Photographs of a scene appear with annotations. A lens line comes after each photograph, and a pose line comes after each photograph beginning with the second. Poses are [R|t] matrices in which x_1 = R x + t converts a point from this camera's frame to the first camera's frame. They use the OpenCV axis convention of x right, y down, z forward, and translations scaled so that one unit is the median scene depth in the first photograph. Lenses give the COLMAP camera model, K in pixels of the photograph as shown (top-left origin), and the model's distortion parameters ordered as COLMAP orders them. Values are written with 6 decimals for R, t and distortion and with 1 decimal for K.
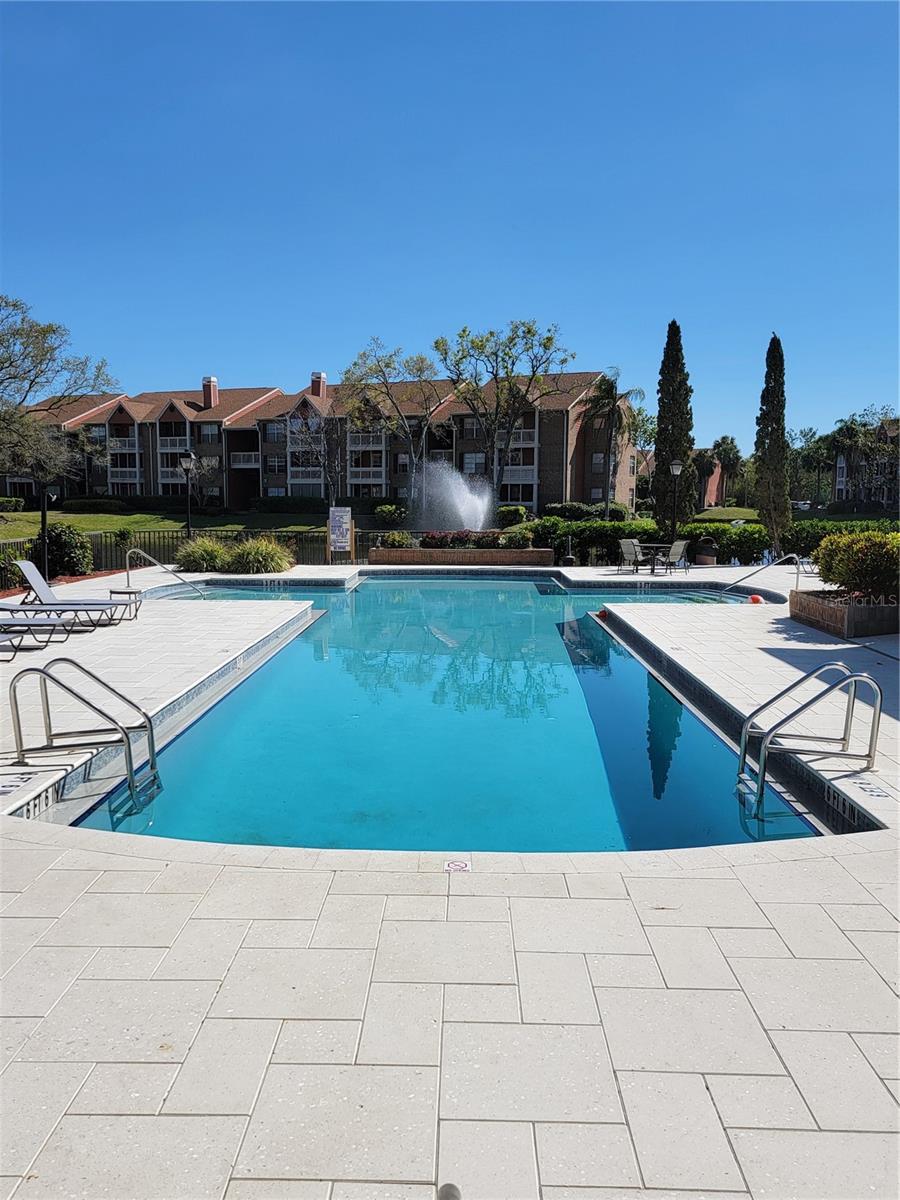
lens RADIAL K [[1057.7, 0, 408.9], [0, 1057.7, 599.2], [0, 0, 1]] dist [0.076253, -0.012779]
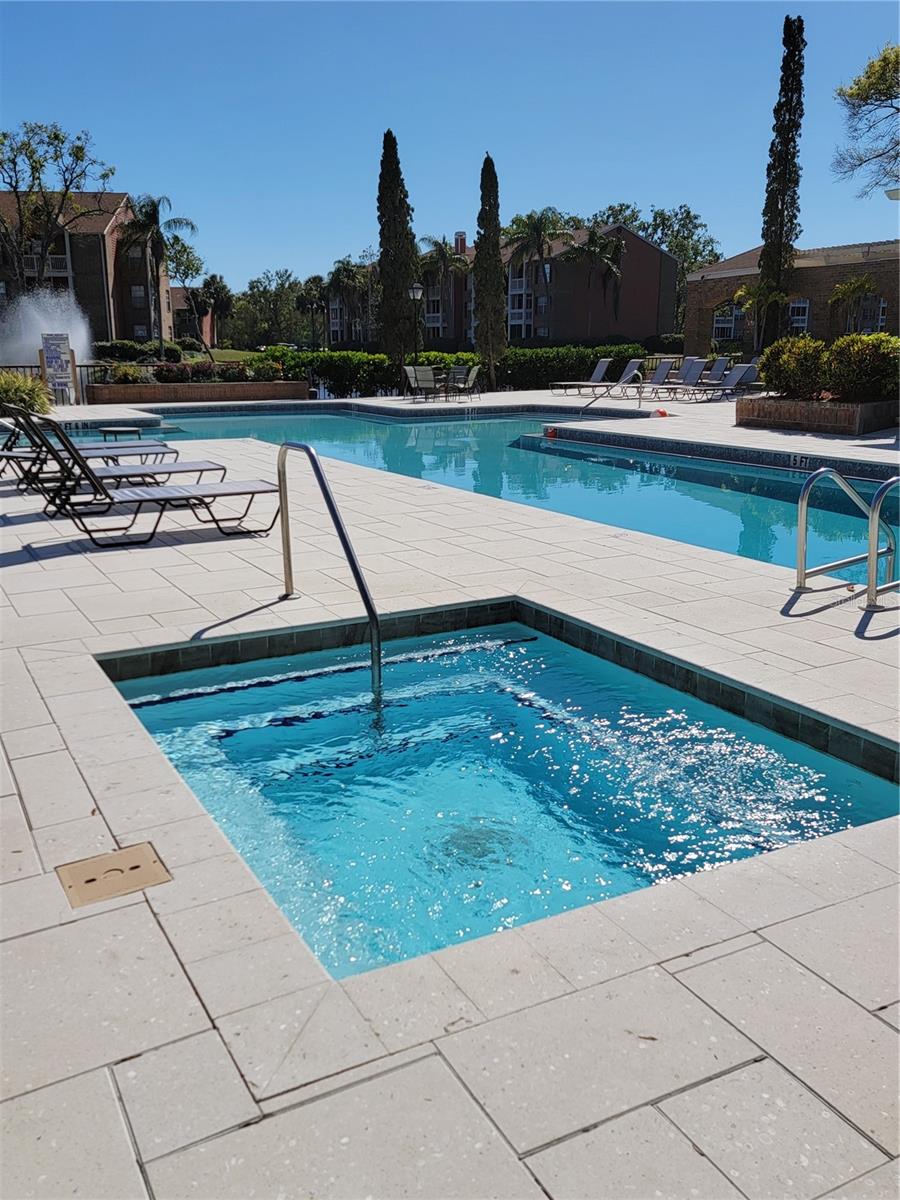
lens RADIAL K [[1057.7, 0, 408.9], [0, 1057.7, 599.2], [0, 0, 1]] dist [0.076253, -0.012779]
pose [[0.872843, -0.122446, 0.472390, -0.097847], [0.055008, 0.986527, 0.154075, 0.001177], [-0.484891, -0.108498, 0.867818, 0.051545]]
